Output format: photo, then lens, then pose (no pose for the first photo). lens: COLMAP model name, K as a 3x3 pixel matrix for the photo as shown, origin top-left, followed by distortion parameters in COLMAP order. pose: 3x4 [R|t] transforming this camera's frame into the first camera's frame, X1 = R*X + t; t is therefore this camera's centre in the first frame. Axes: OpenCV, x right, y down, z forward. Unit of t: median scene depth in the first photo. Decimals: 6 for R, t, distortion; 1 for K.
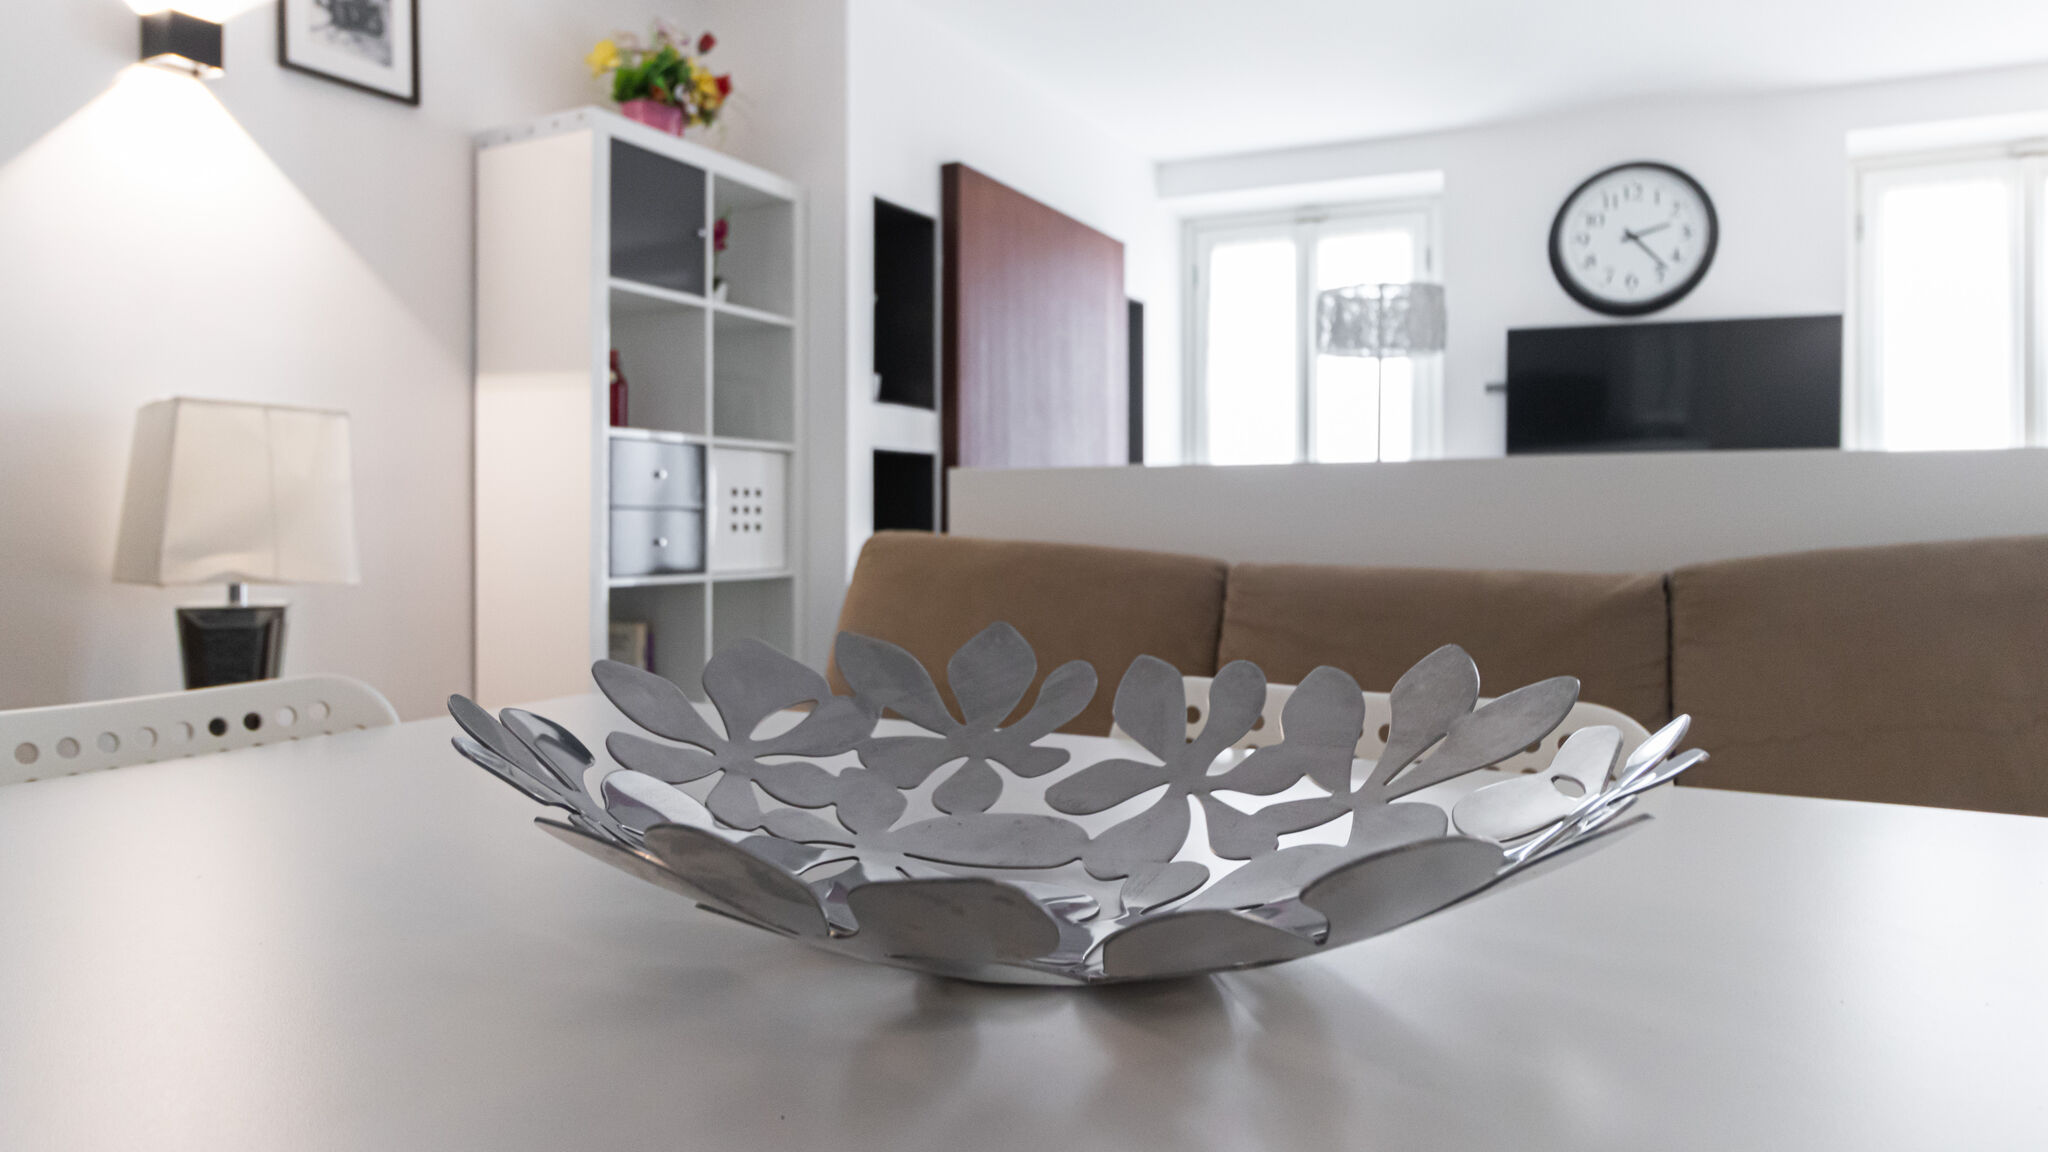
lens RADIAL K [[1250.4, 0, 1042.4], [0, 1250.4, 524.8], [0, 0, 1]] dist [-0.002740, 0.000552]
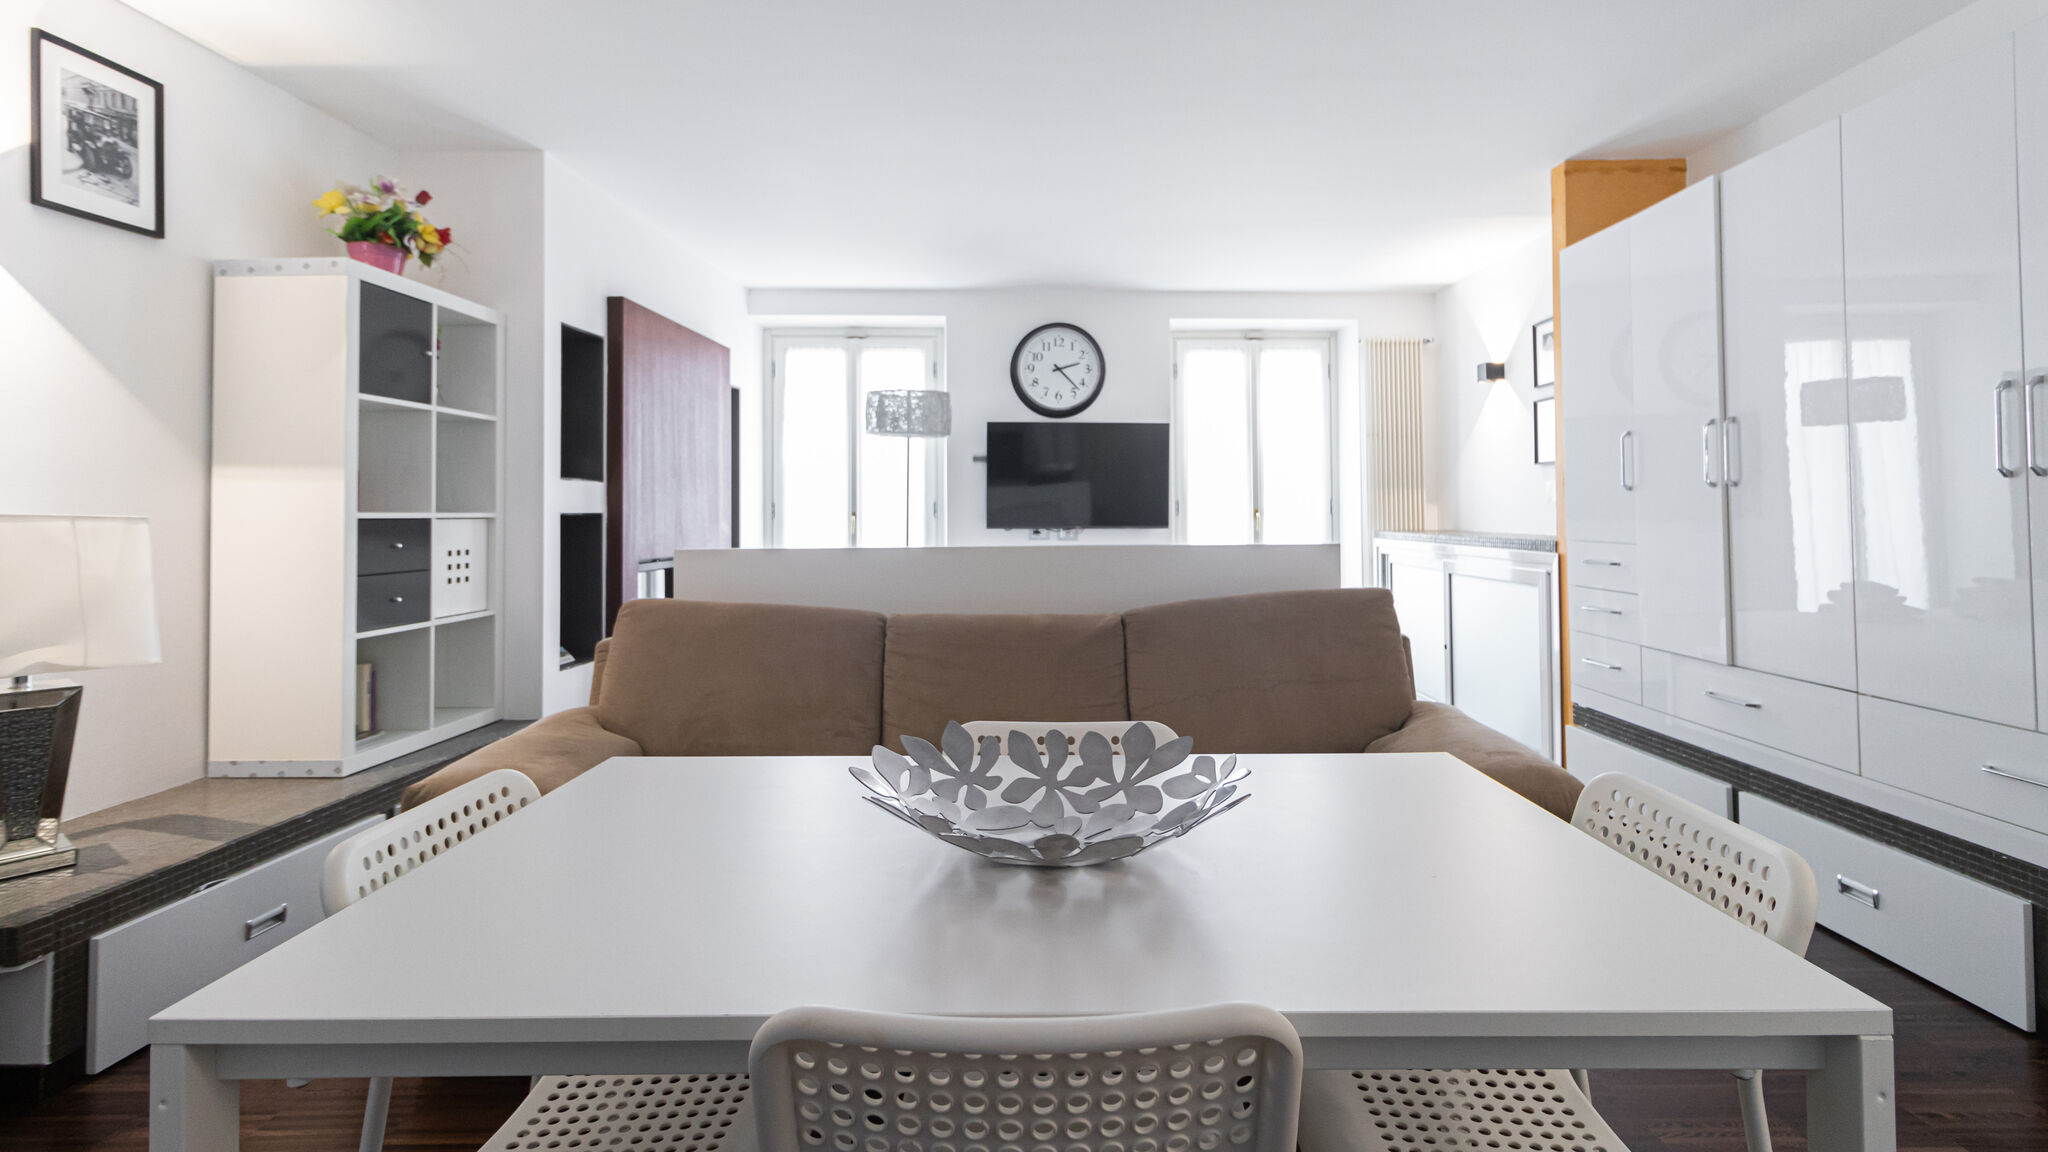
lens RADIAL K [[949.8, 0, 1038.3], [0, 949.8, 490.0], [0, 0, 1]] dist [0.000694, -0.000421]
pose [[0.898412, 0.002310, 0.439148, -0.125876], [0.009448, 0.999653, -0.024588, -0.057912], [-0.439052, 0.026239, 0.898078, -0.125682]]
